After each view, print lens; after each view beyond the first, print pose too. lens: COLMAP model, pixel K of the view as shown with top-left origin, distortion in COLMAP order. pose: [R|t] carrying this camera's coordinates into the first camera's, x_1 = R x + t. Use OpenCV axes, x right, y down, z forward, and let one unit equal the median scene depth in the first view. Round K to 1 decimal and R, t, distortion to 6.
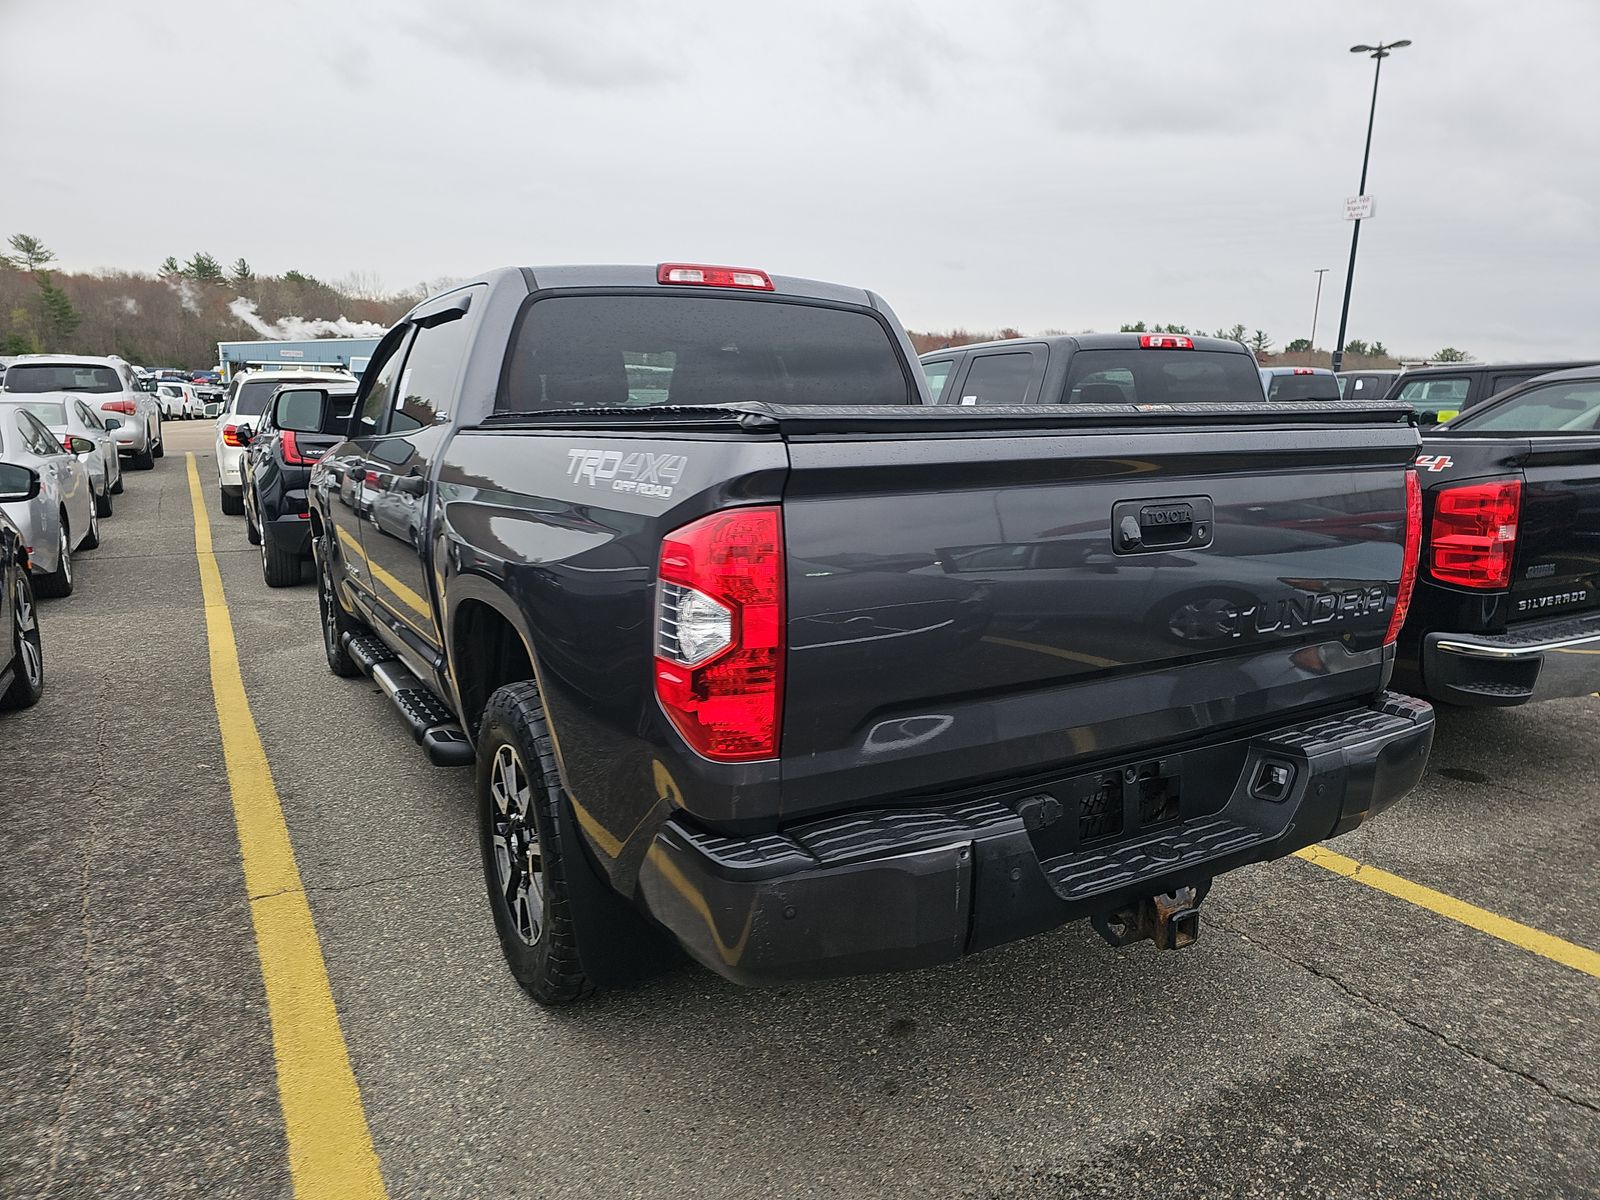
lens RADIAL K [[1041.8, 0, 811.1], [0, 1041.8, 605.6], [0, 0, 1]] dist [0.047188, -0.031072]
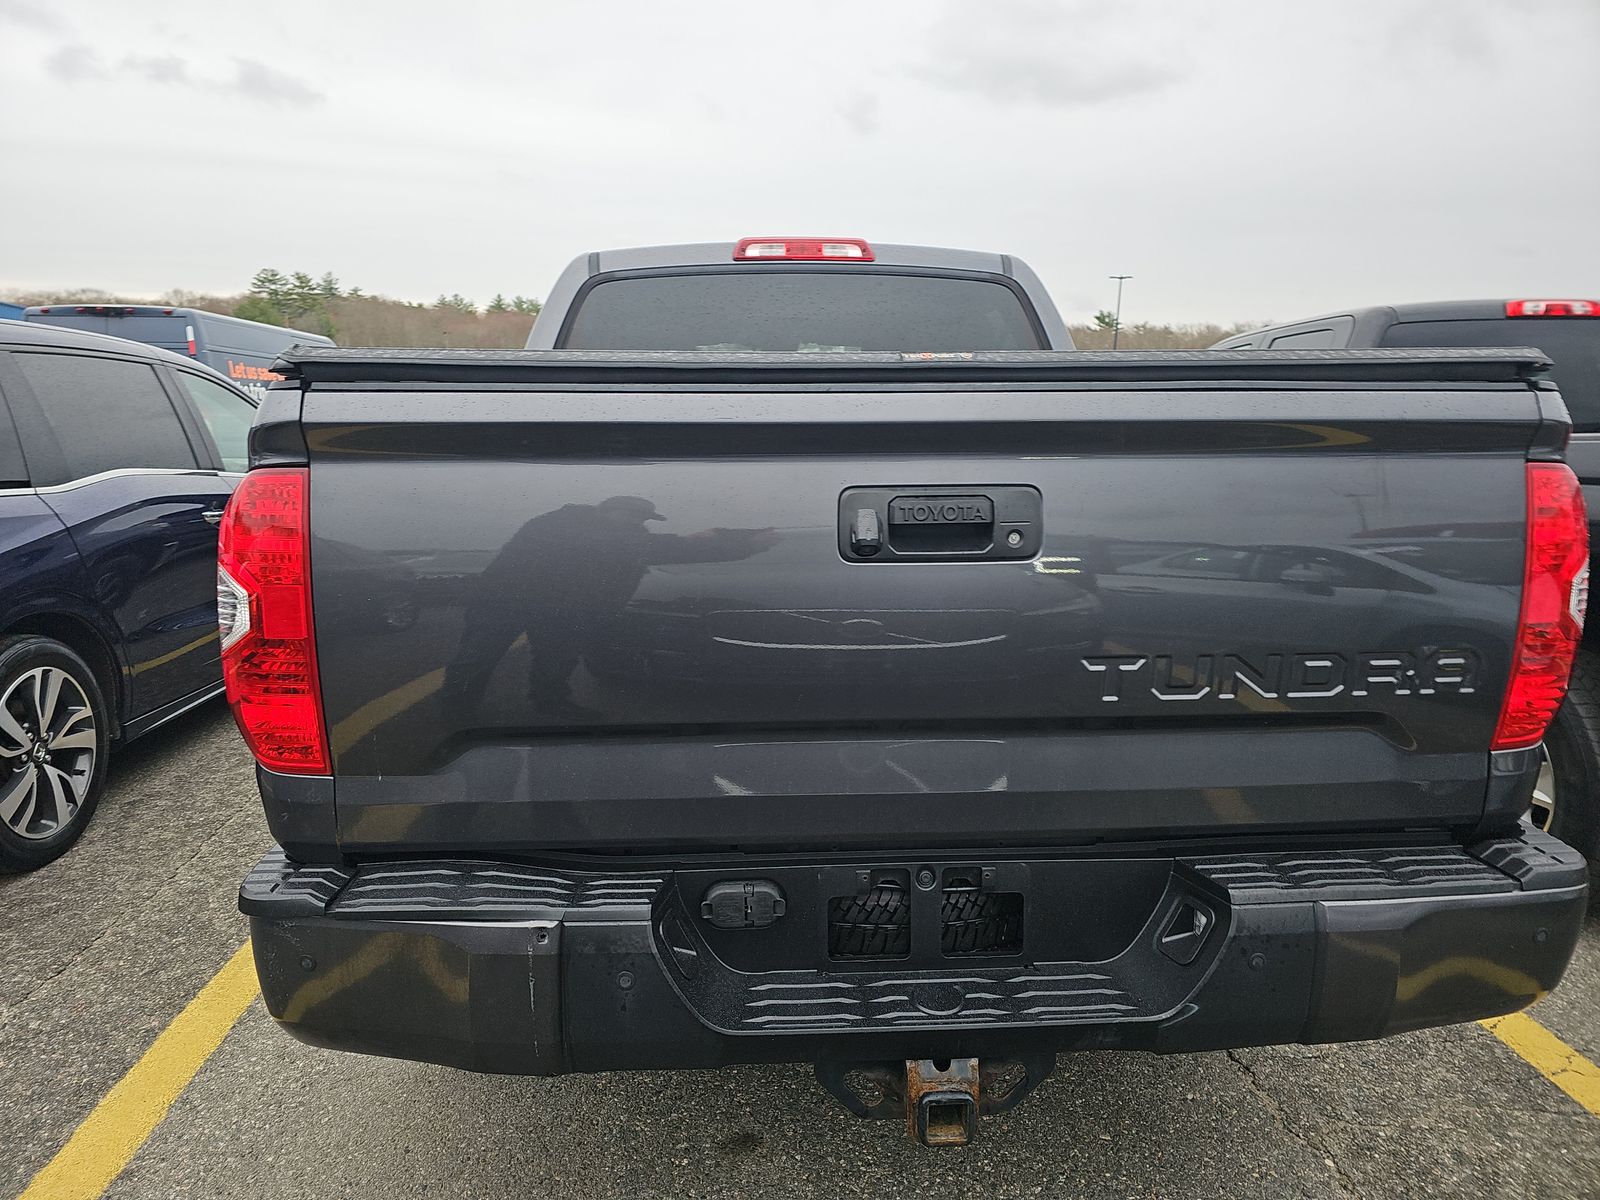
lens RADIAL K [[1041.8, 0, 791.0], [0, 1041.8, 597.5], [0, 0, 1]] dist [0.047188, -0.031072]
pose [[0.896837, 0.072427, -0.436393, 0.465473], [-0.082605, 0.996573, -0.004363, -0.014984], [0.434581, 0.039961, 0.899746, 0.287004]]
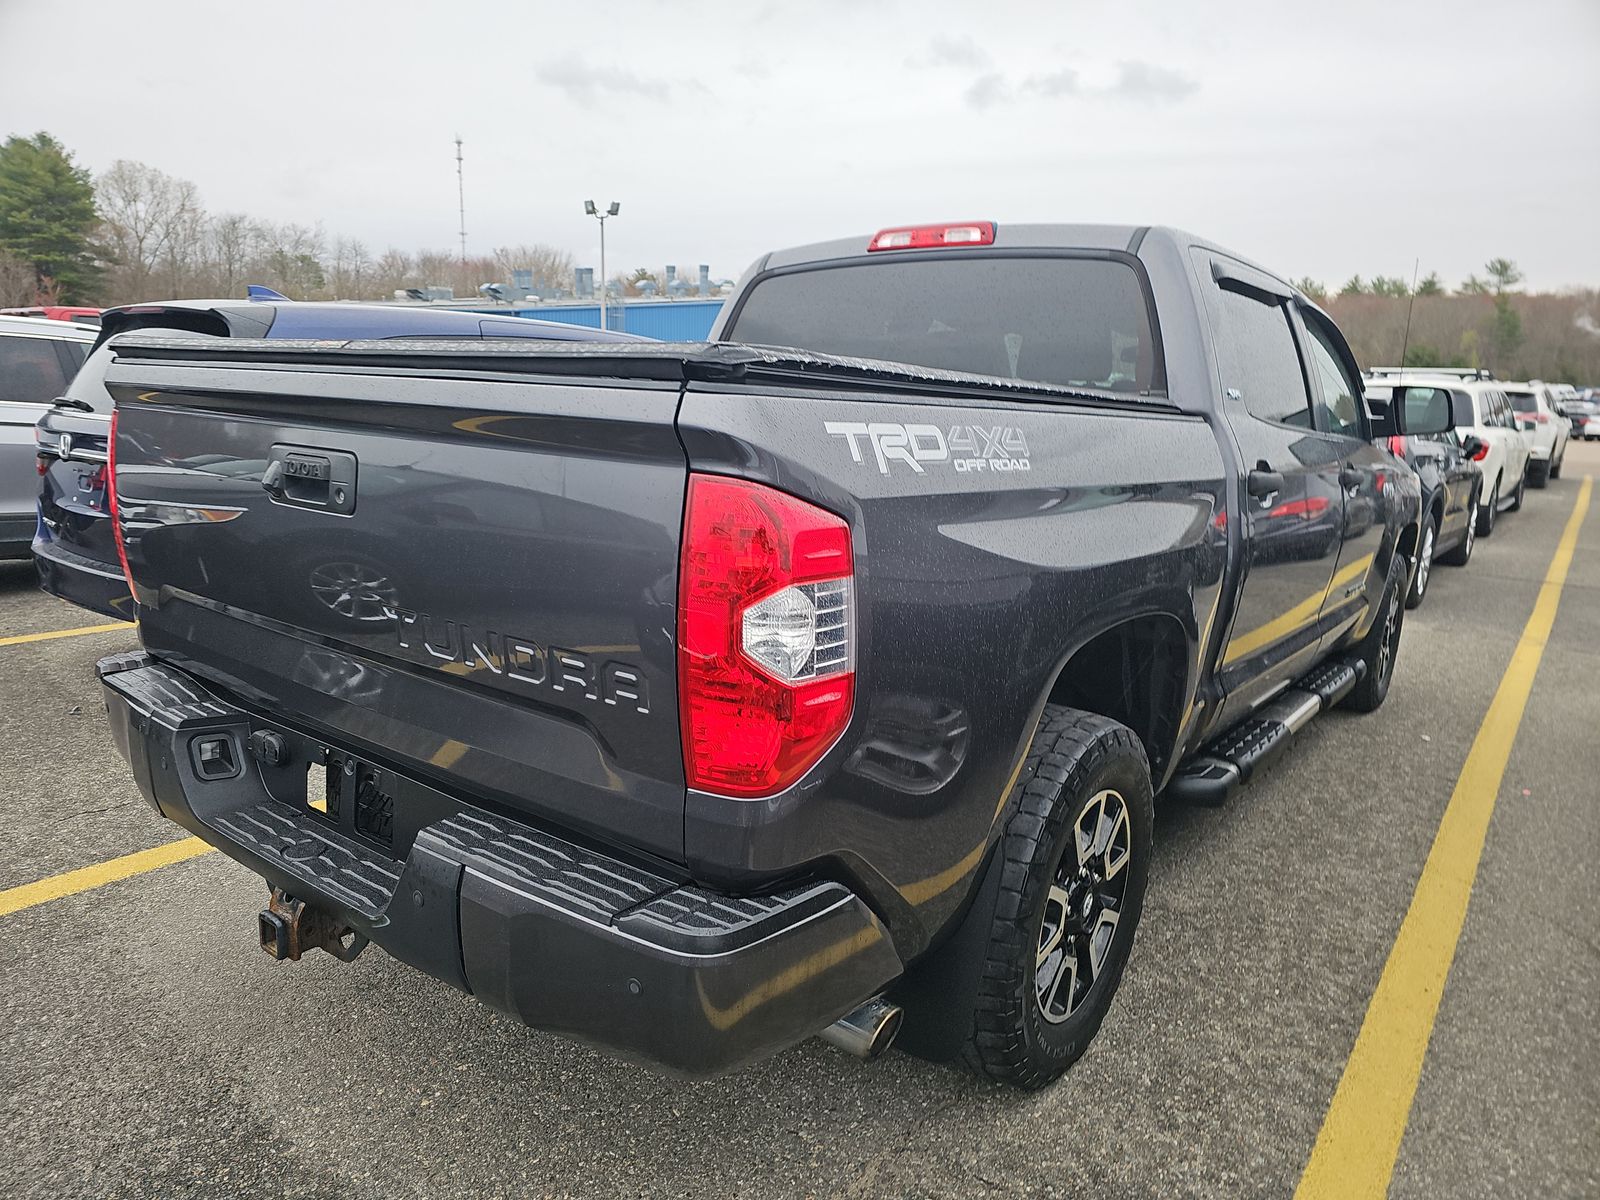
lens RADIAL K [[1041.8, 0, 799.1], [0, 1041.8, 616.4], [0, 0, 1]] dist [0.047188, -0.031072]
pose [[0.389593, 0.206594, -0.897517, 1.082847], [-0.213196, 0.968277, 0.130338, -0.137739], [0.895972, 0.140568, 0.421278, 0.839121]]
